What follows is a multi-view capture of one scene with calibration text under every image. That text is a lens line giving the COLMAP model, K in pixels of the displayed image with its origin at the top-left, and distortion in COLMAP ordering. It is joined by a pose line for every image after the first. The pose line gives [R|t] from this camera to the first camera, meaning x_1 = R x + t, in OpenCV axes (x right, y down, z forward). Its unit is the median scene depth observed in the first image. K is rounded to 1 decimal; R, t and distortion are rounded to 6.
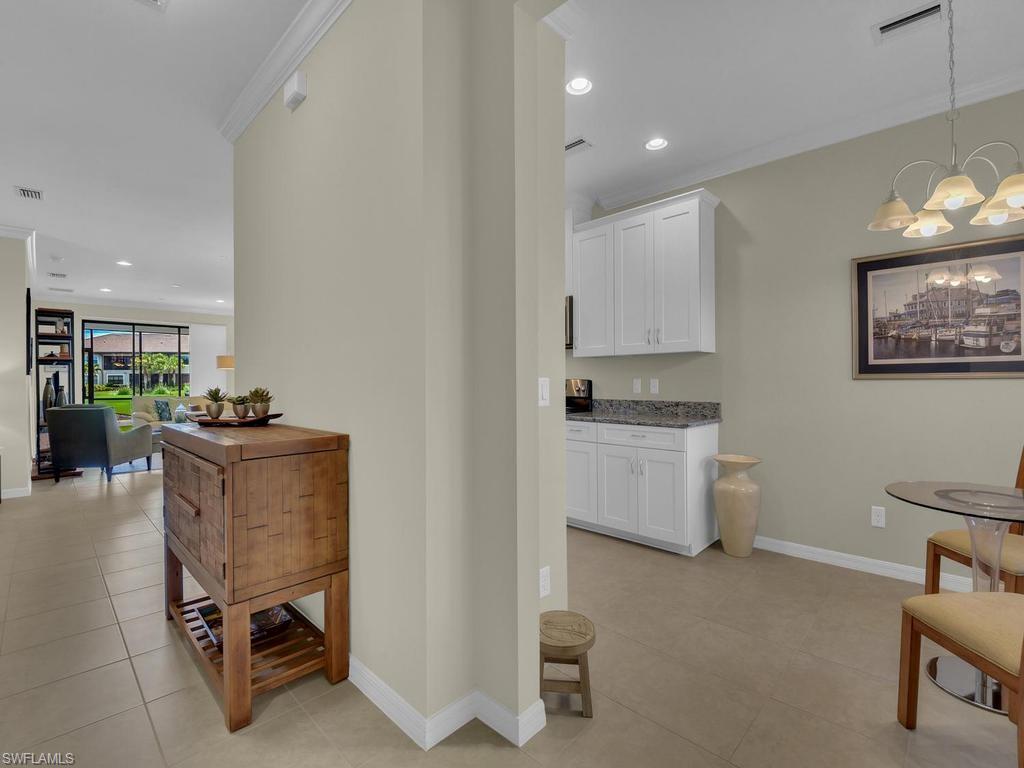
lens RADIAL K [[469.1, 0, 514.3], [0, 469.1, 381.2], [0, 0, 1]] dist [0.000410, -0.000500]
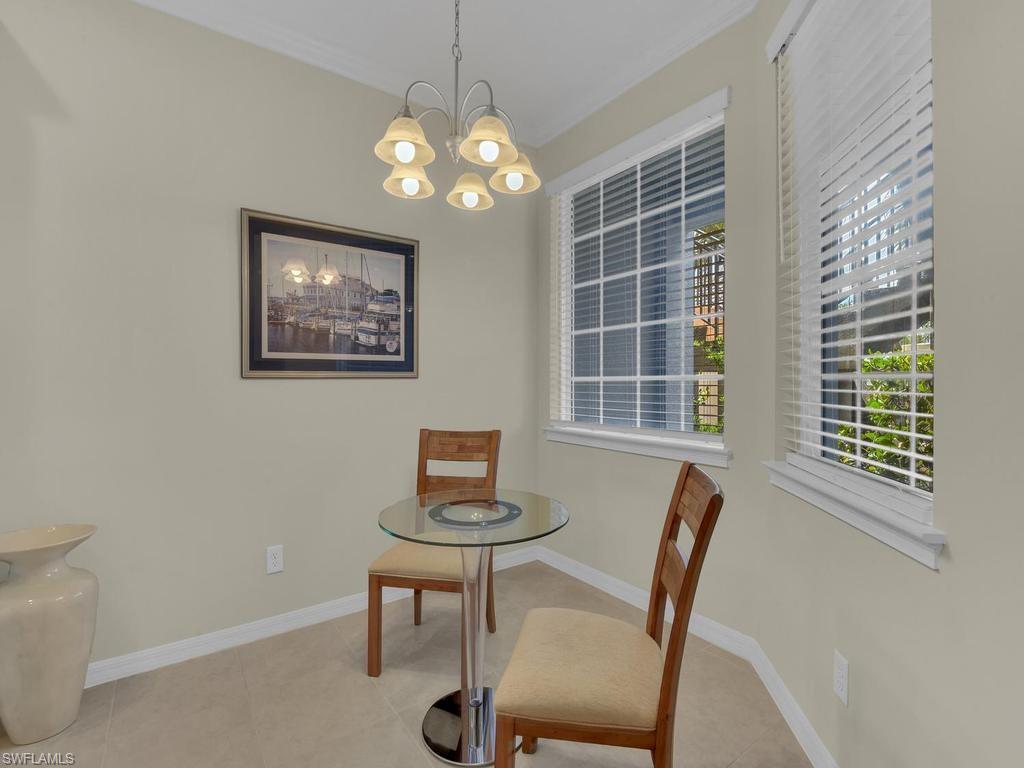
lens RADIAL K [[469.1, 0, 514.3], [0, 469.1, 381.2], [0, 0, 1]] dist [0.000410, -0.000500]
pose [[0.164601, 0.004027, 0.986352, 0.095848], [-0.001187, 0.999992, -0.003885, 0.003704], [-0.986360, -0.000531, 0.164604, 0.516114]]
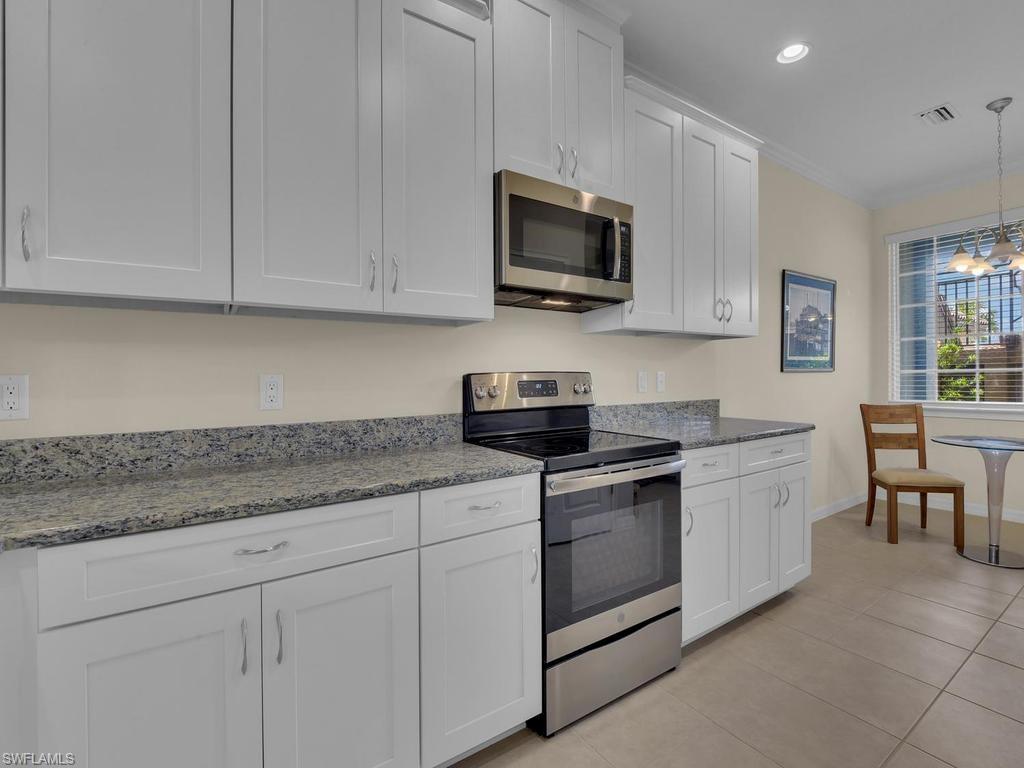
lens RADIAL K [[469.1, 0, 514.3], [0, 469.1, 381.2], [0, 0, 1]] dist [0.000410, -0.000500]
pose [[0.214769, -0.010237, 0.976611, -0.590279], [0.007071, 0.999935, 0.008926, 0.003137], [-0.976639, 0.004989, 0.214827, 1.463954]]
